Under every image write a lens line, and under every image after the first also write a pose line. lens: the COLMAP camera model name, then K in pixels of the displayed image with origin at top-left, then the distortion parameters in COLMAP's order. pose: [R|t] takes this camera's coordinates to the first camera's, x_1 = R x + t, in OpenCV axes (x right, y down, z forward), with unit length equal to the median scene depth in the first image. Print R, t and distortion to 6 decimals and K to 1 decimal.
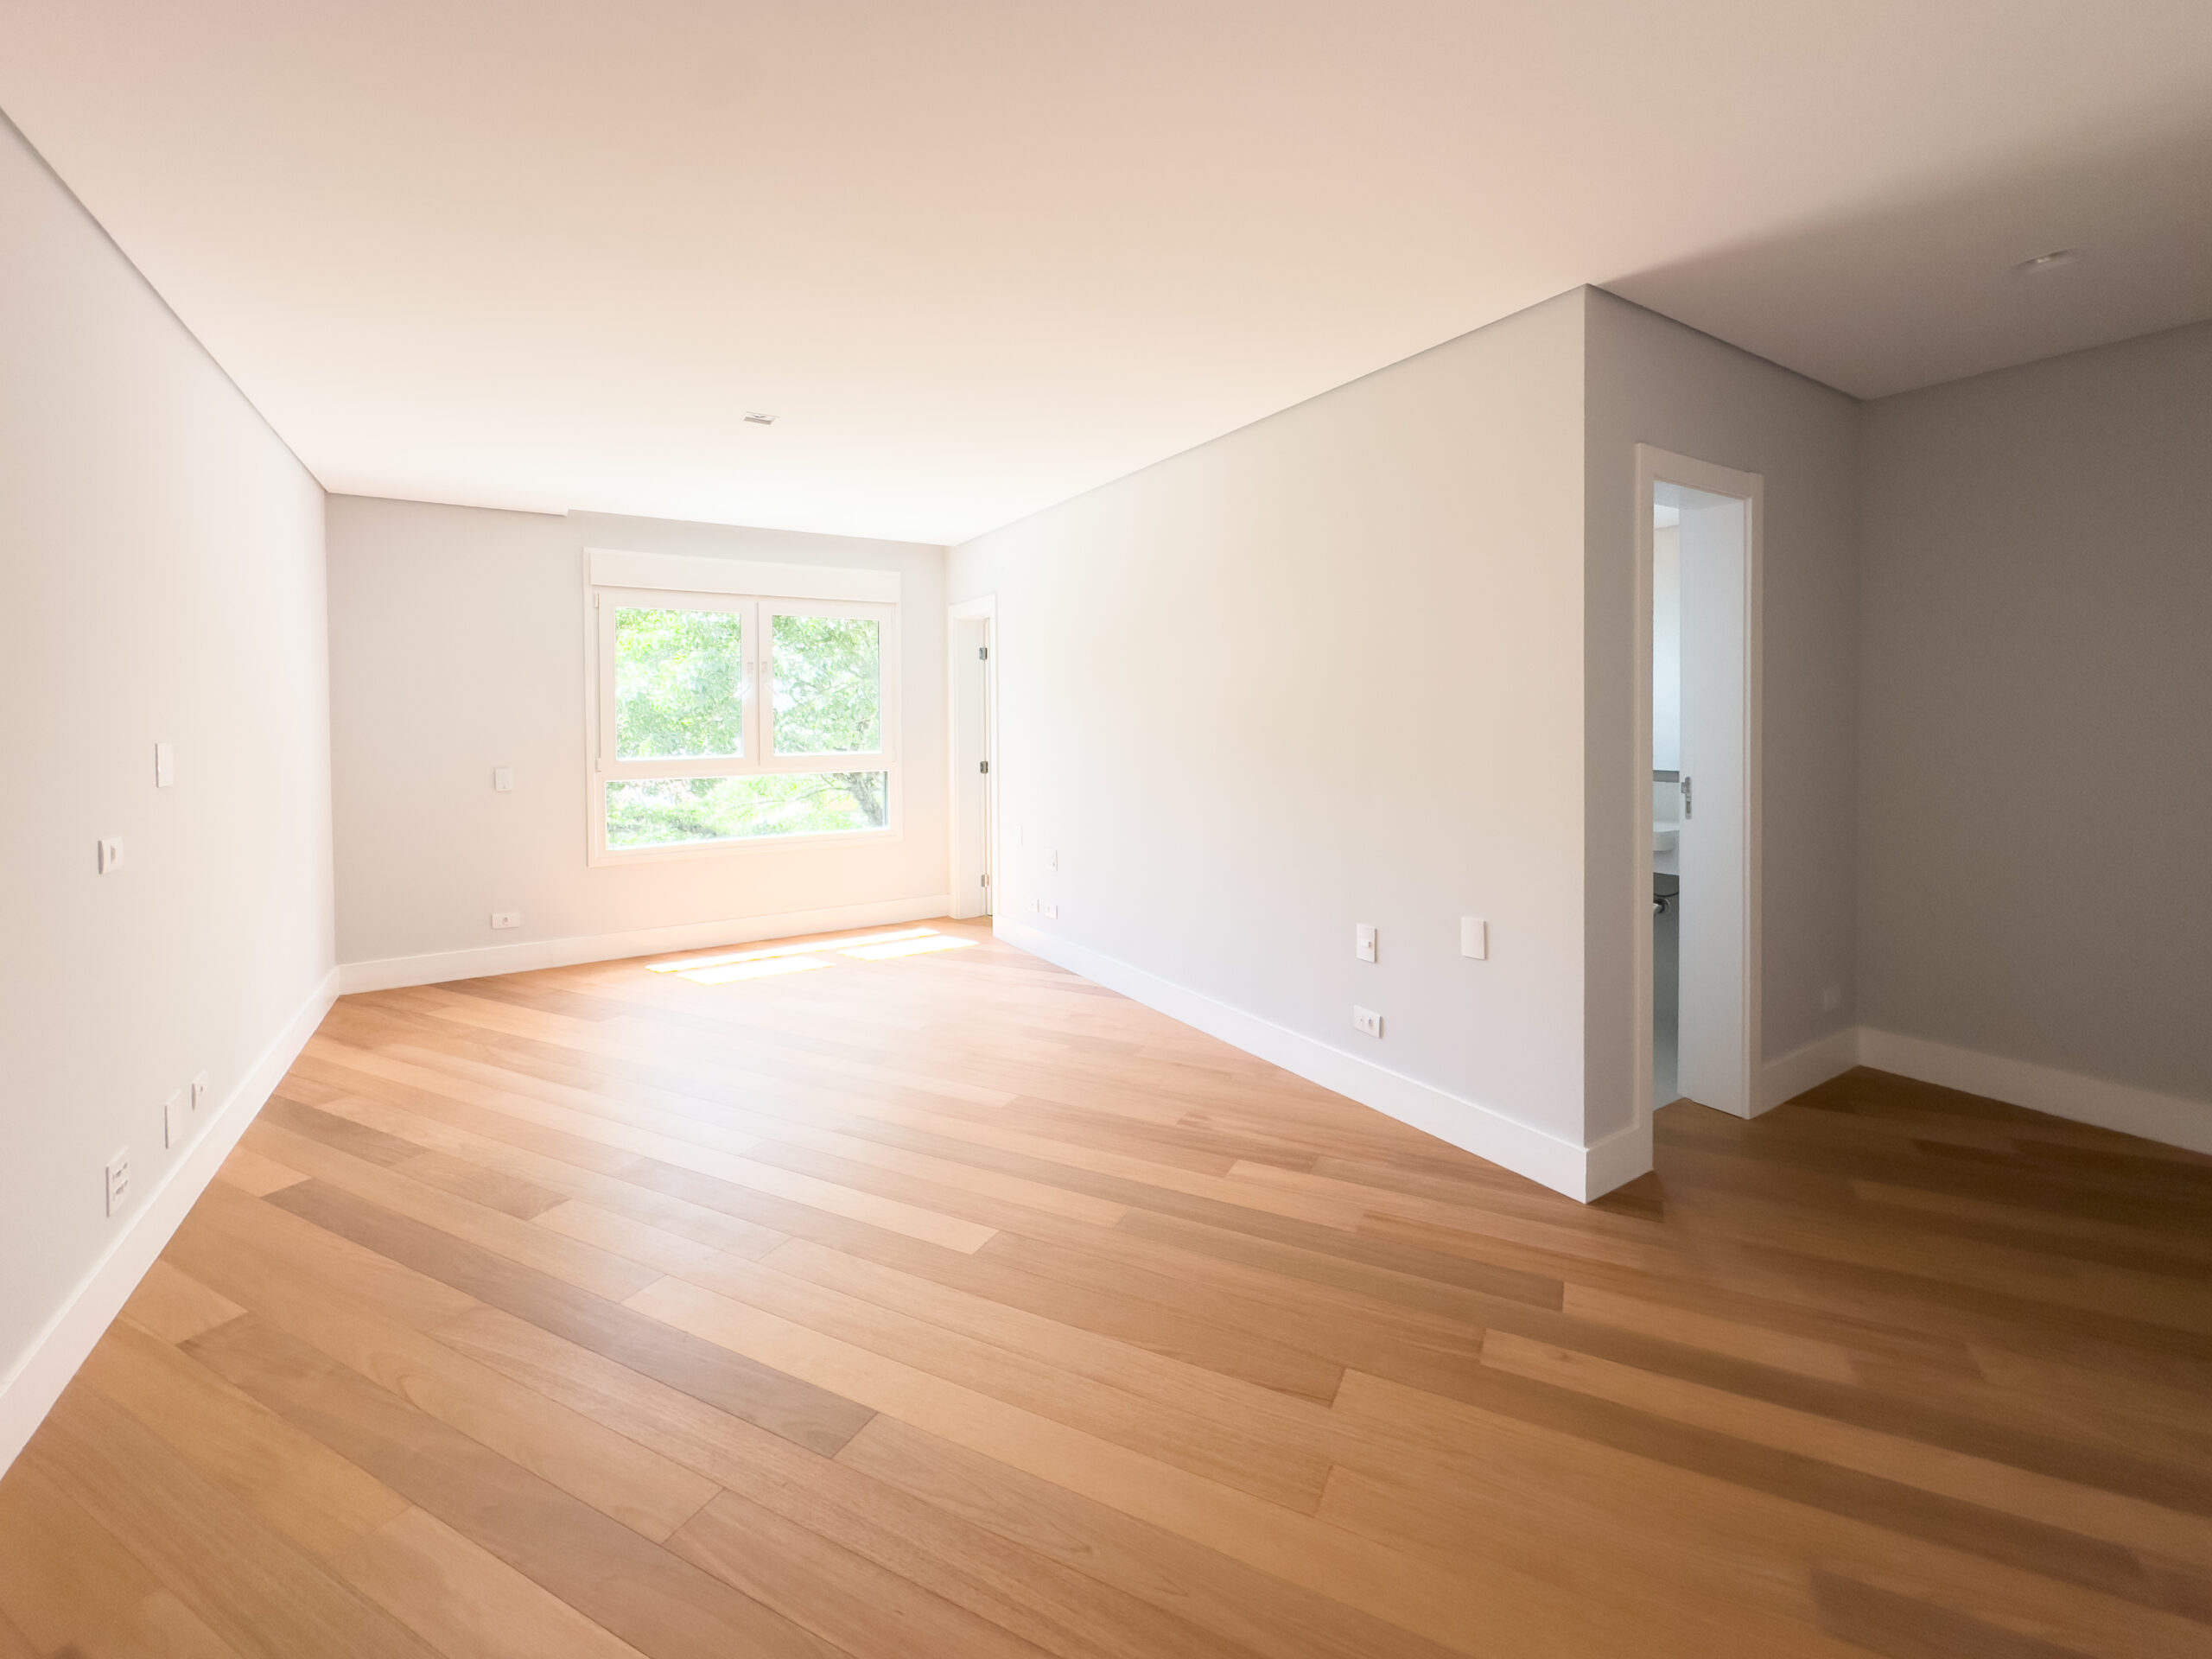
lens RADIAL K [[915.4, 0, 1106.0], [0, 915.4, 829.5], [0, 0, 1]] dist [-0.000018, 0.000378]
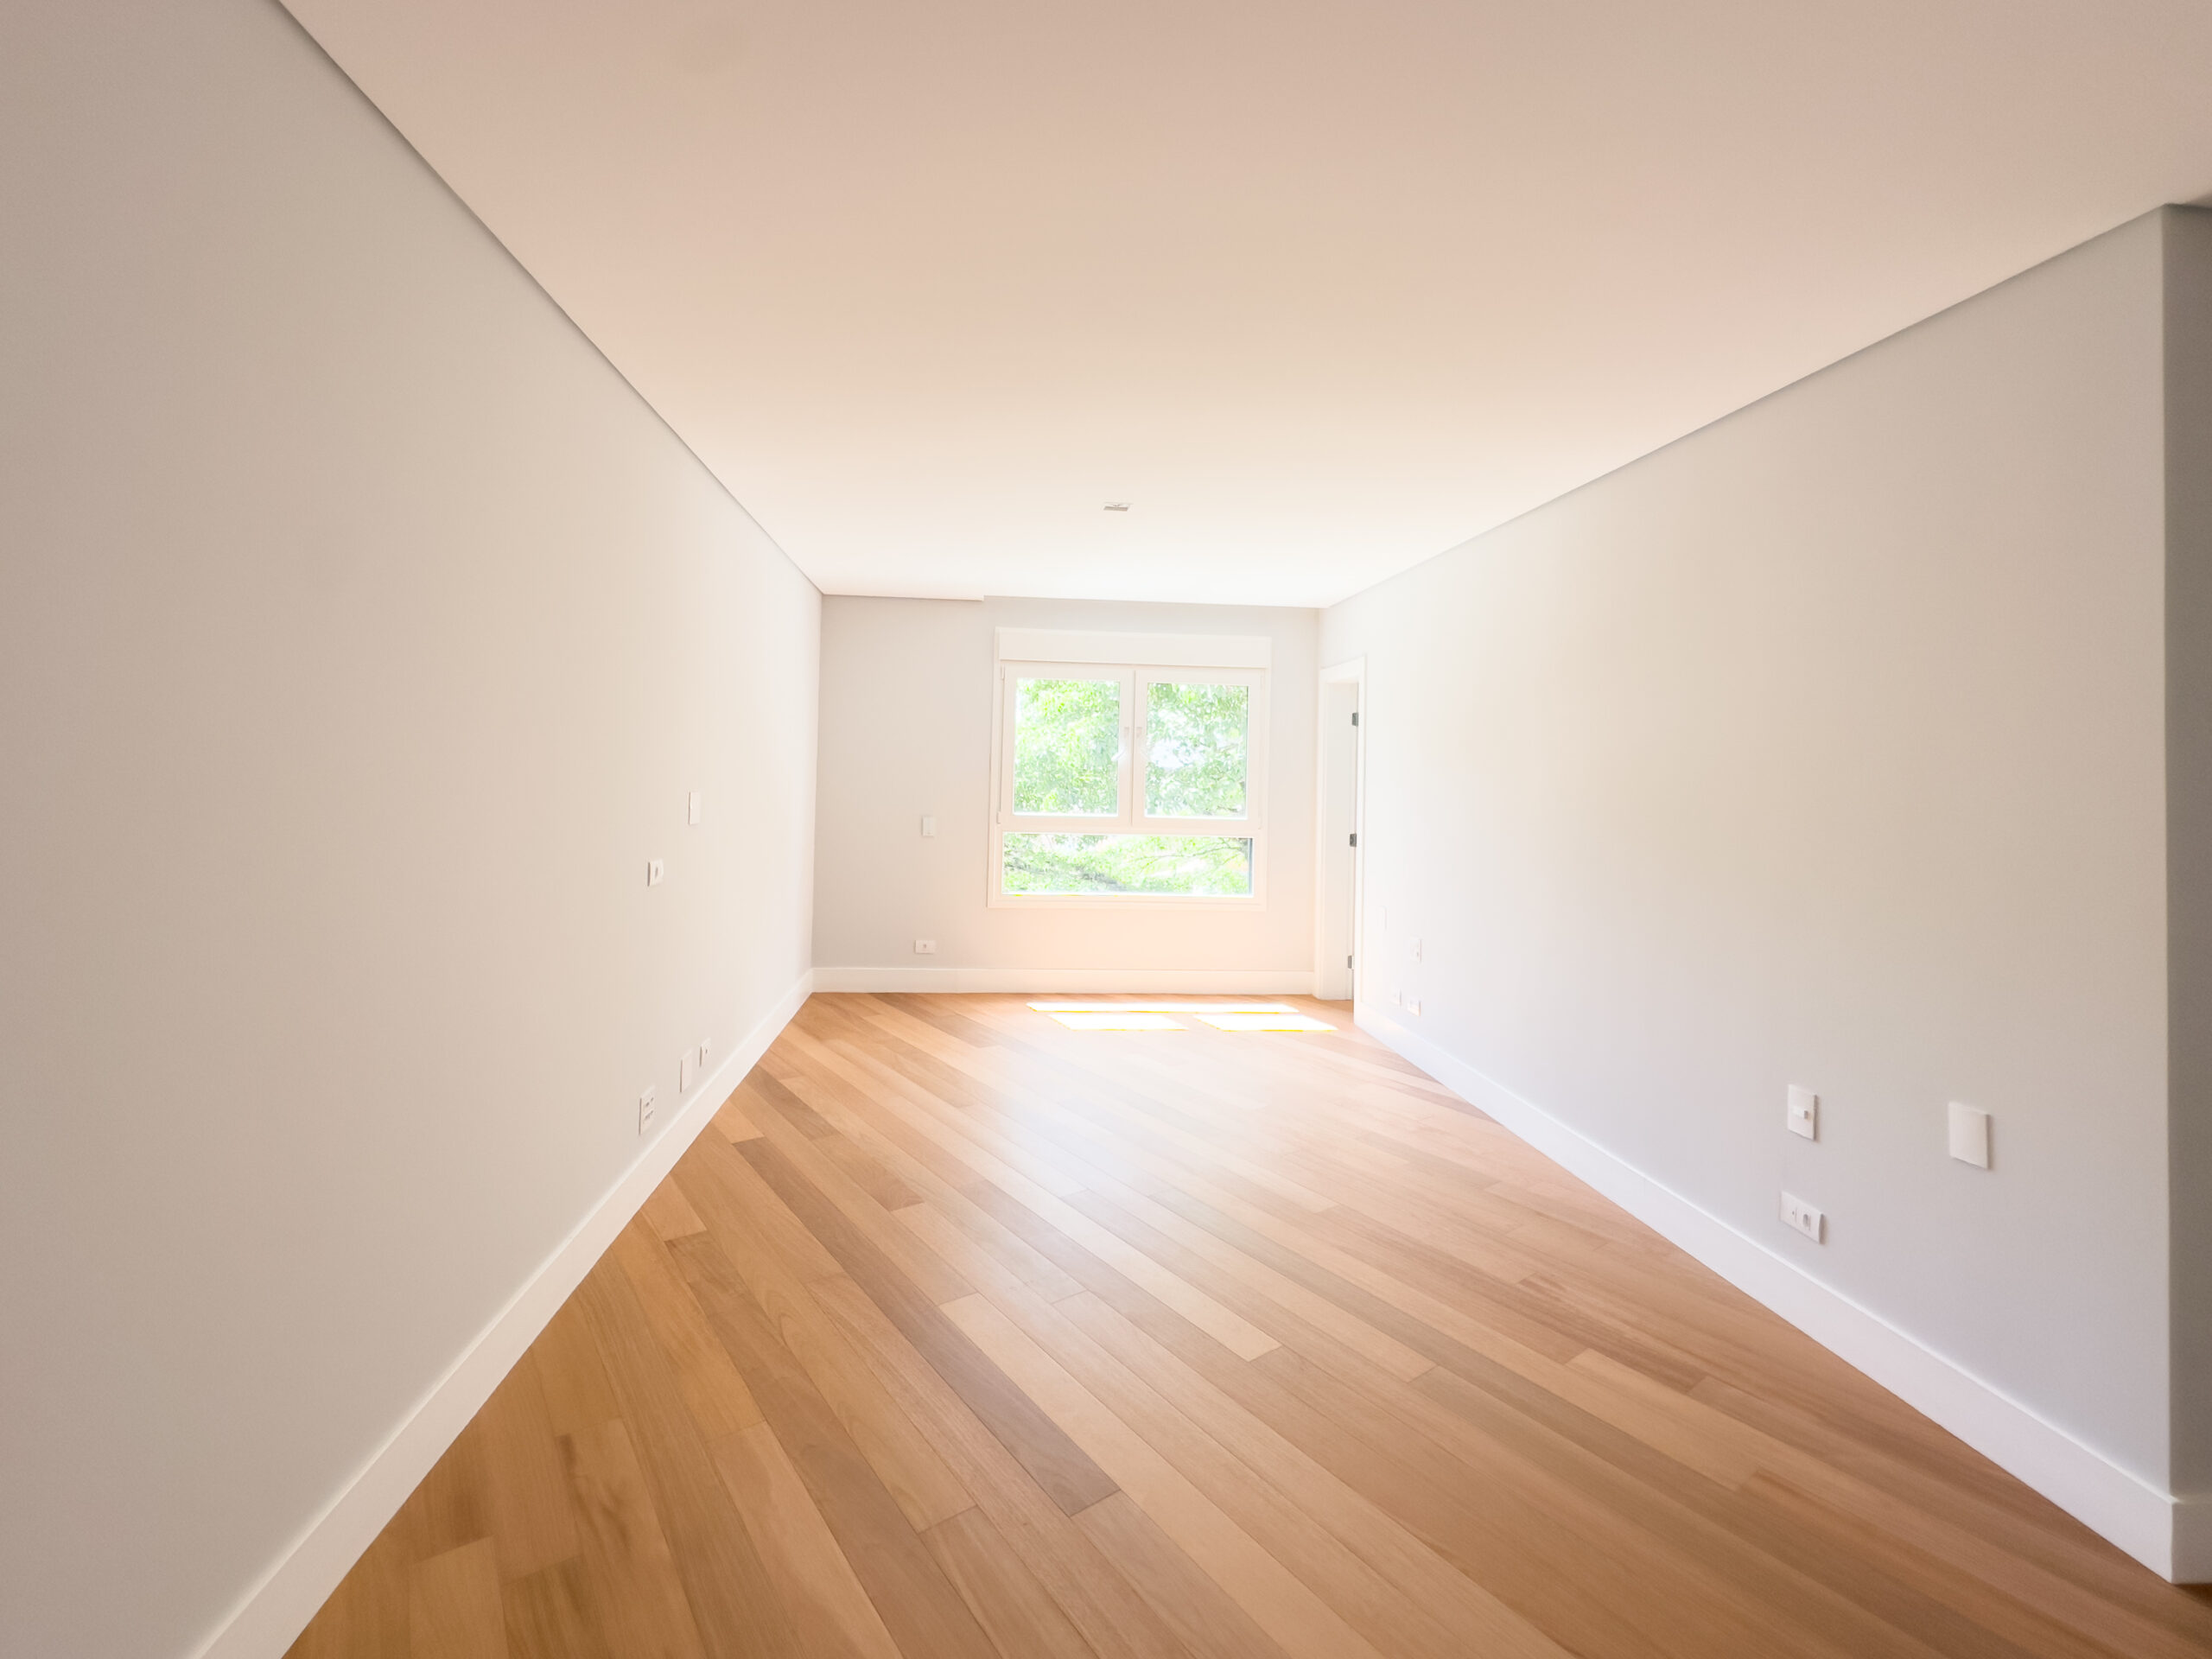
lens RADIAL K [[986.2, 0, 1107.8], [0, 986.2, 842.9], [0, 0, 1]] dist [0.001630, 0.000189]
pose [[0.877587, 0.064020, -0.475123, 0.156806], [-0.082429, 0.996435, -0.017990, -0.033907], [0.472277, 0.054952, 0.879736, 0.007838]]
